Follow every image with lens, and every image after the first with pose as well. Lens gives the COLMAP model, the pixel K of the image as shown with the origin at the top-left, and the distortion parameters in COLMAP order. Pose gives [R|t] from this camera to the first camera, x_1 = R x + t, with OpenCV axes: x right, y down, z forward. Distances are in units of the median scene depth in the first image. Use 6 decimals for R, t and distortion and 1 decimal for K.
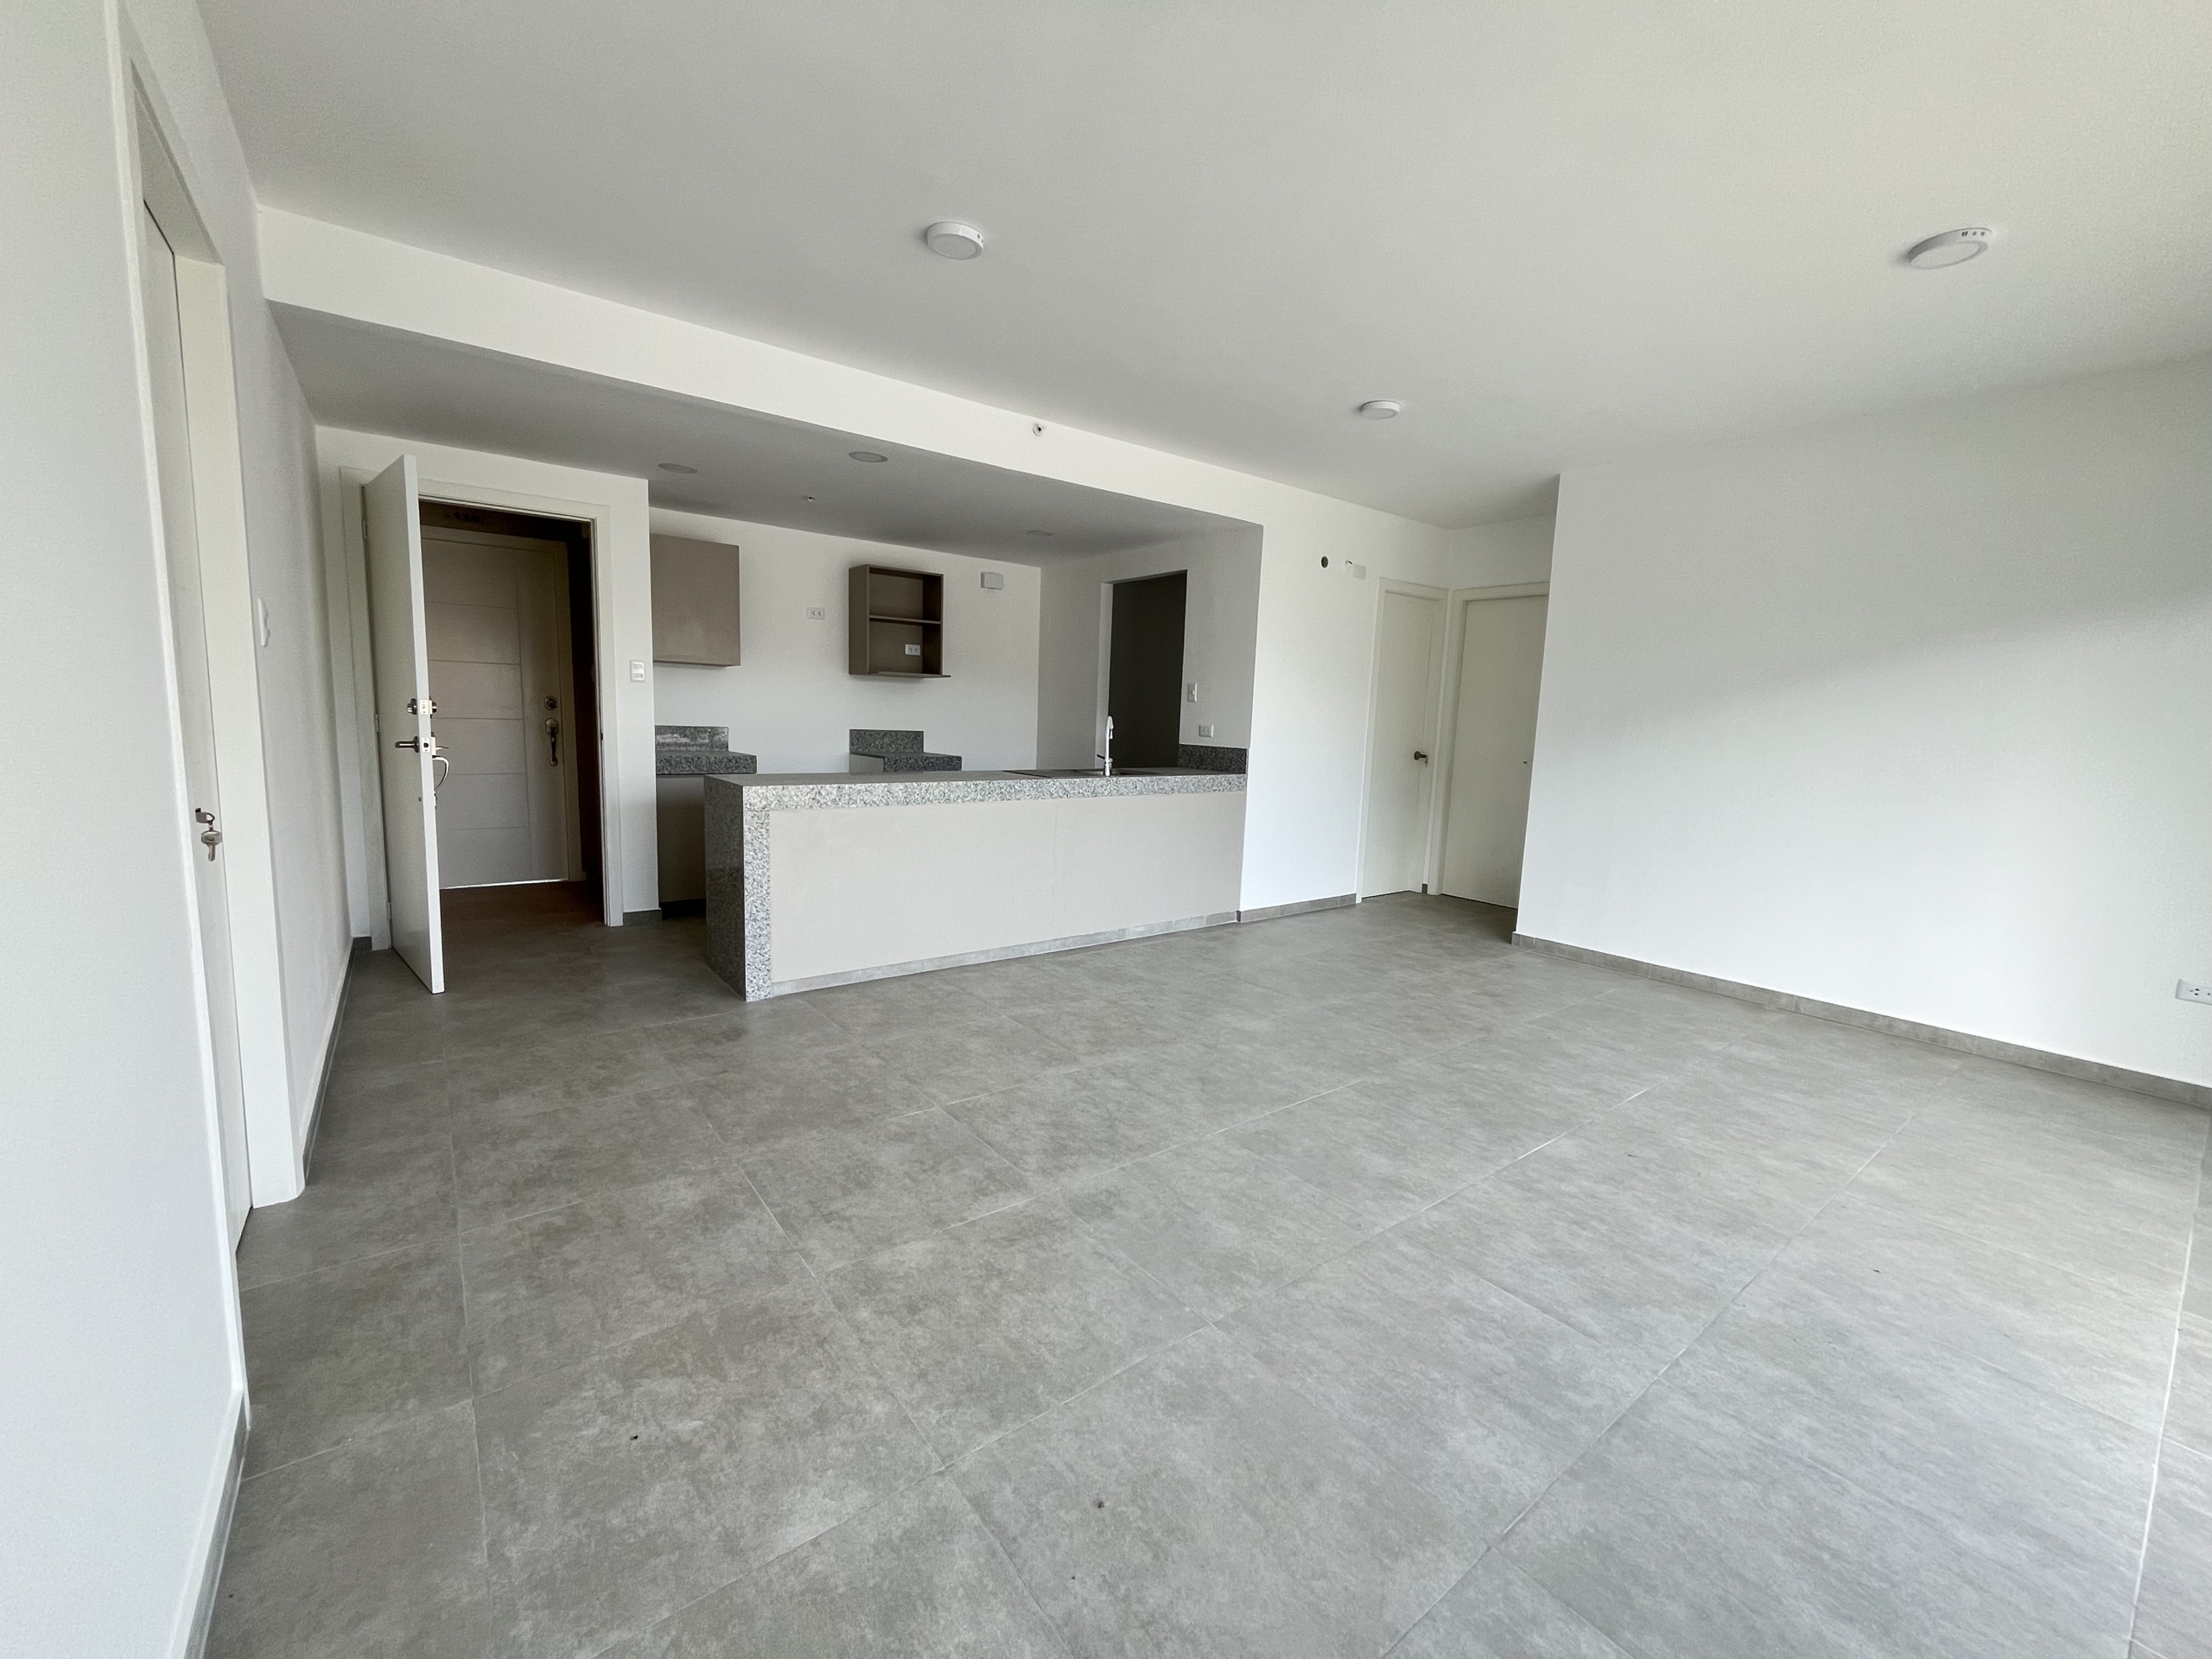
lens RADIAL K [[884.7, 0, 1106.0], [0, 884.7, 829.5], [0, 0, 1]] dist [-0.002186, -0.000835]
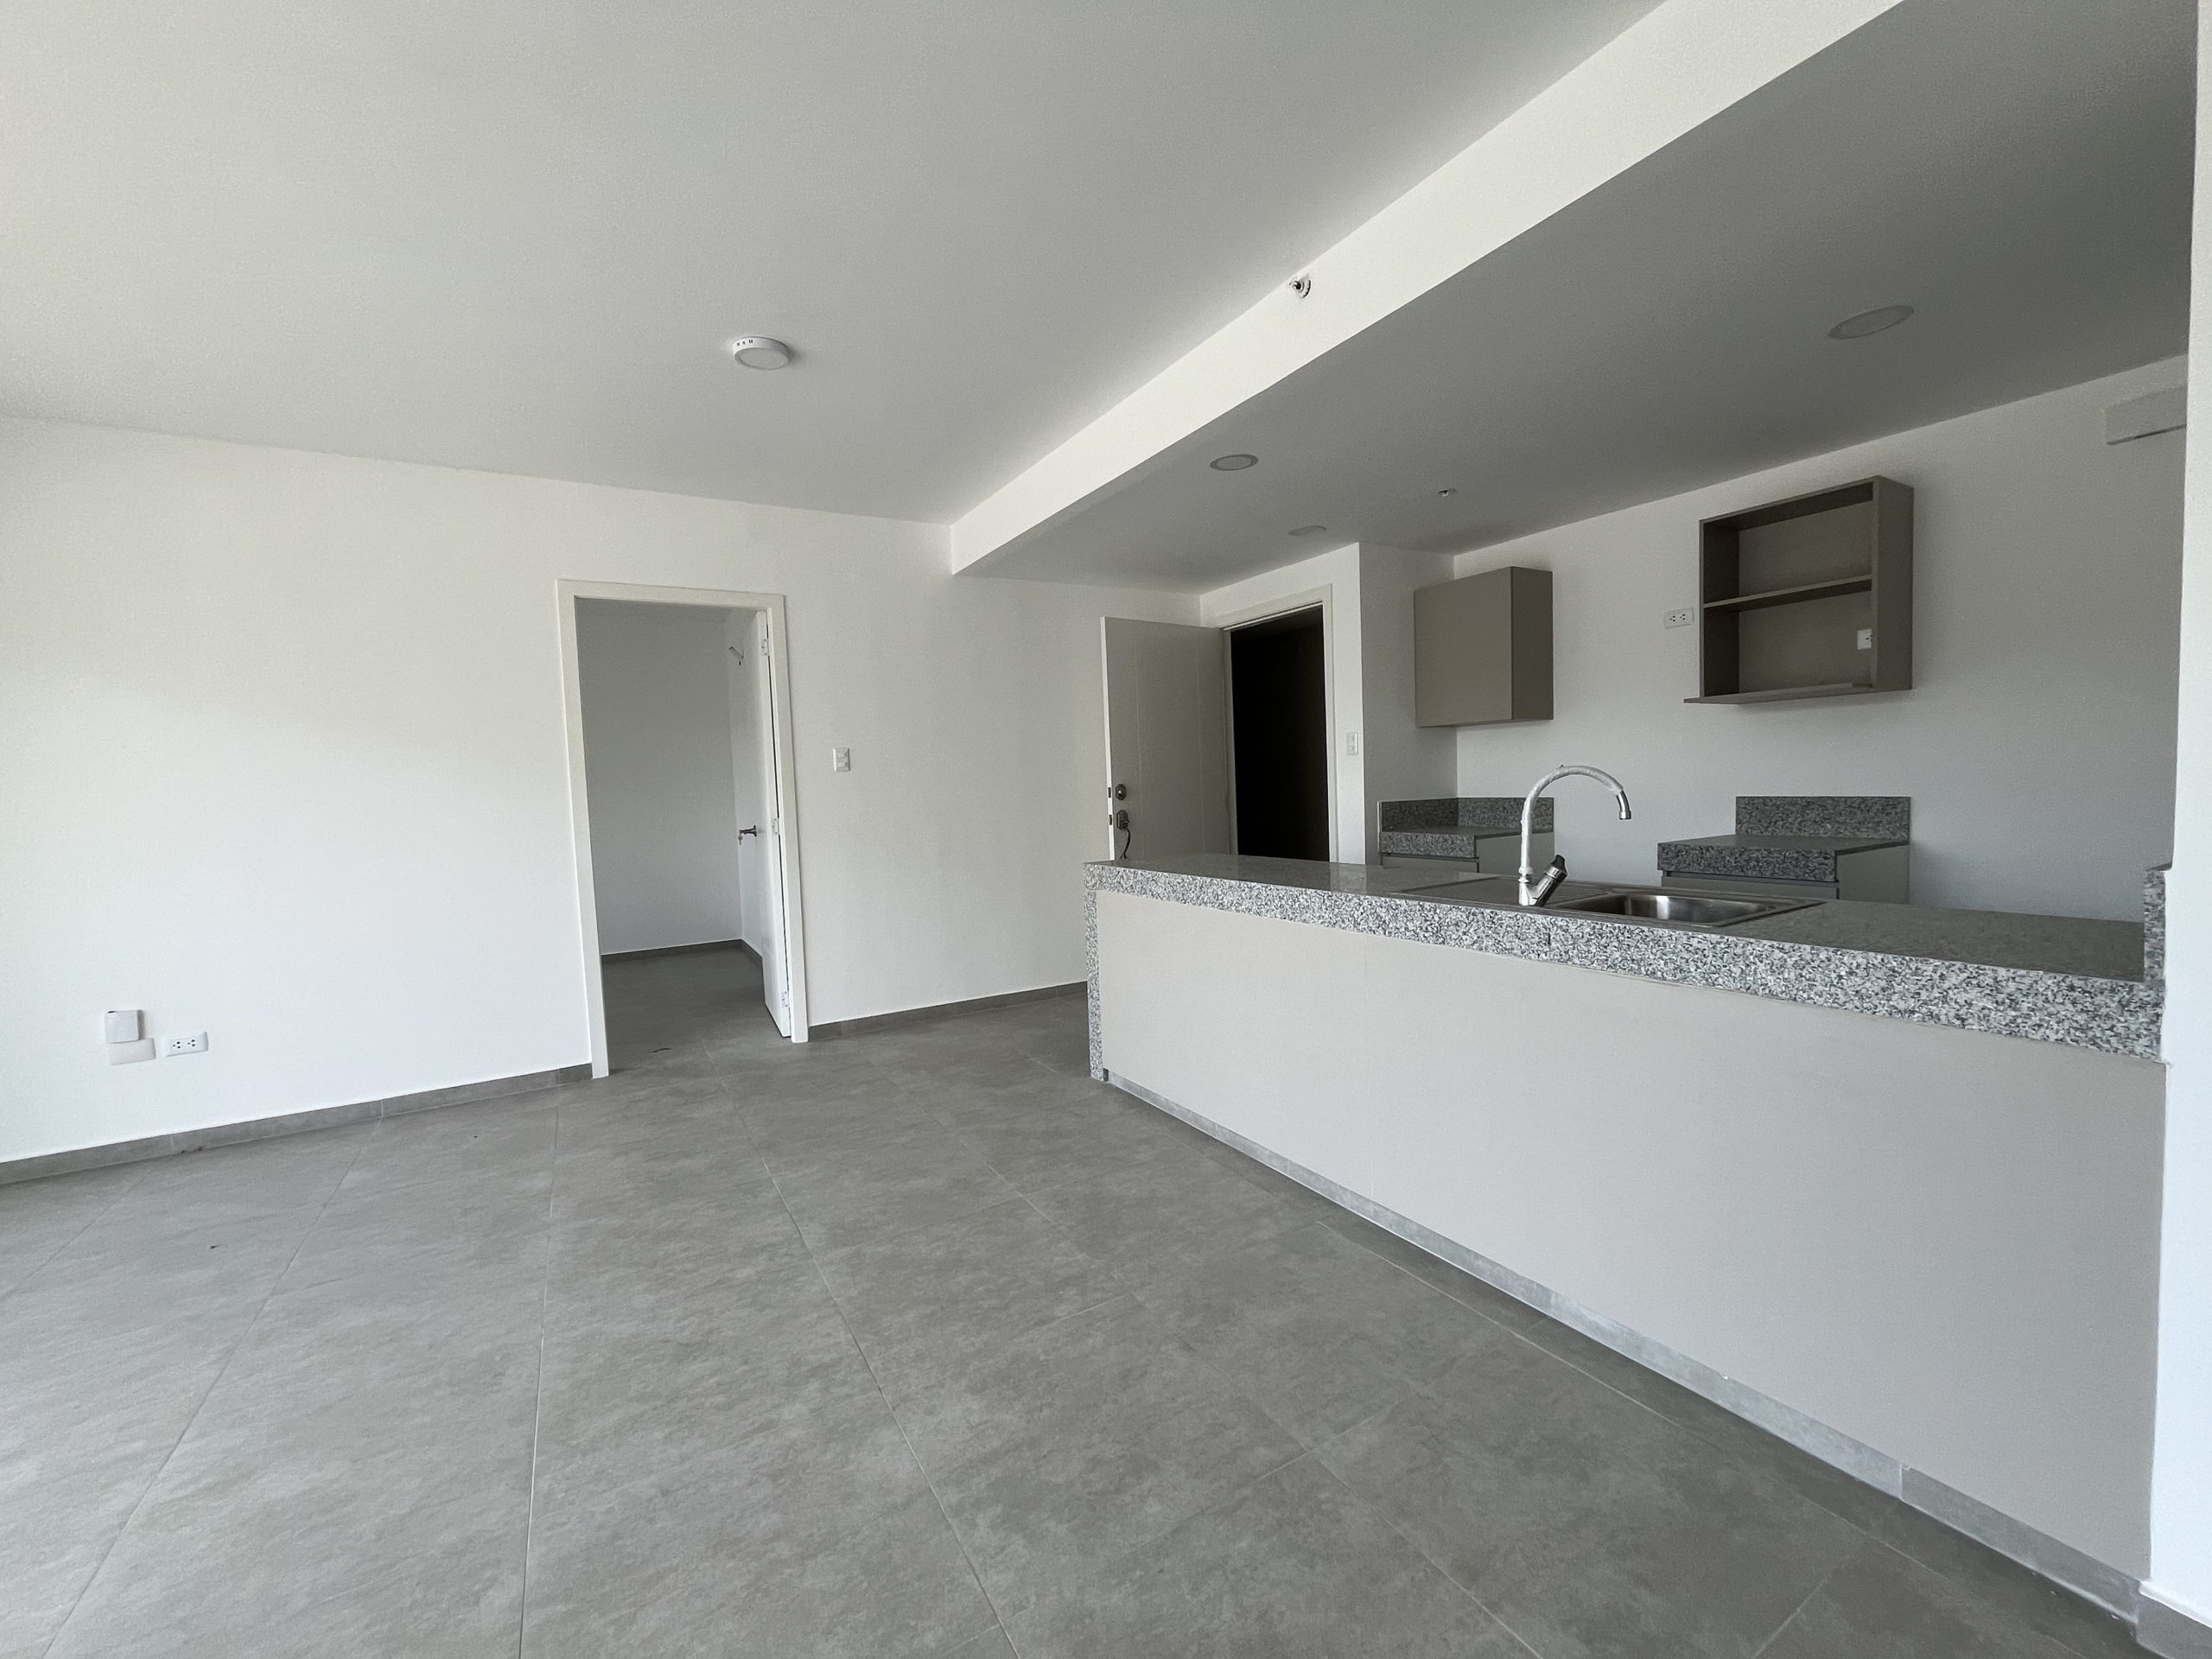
lens RADIAL K [[884.7, 0, 1106.0], [0, 884.7, 829.5], [0, 0, 1]] dist [-0.002186, -0.000835]
pose [[-0.115290, 0.021039, -0.993109, 0.646111], [-0.094749, 0.994984, 0.032078, -0.131126], [0.988803, 0.097794, -0.112718, 1.206573]]
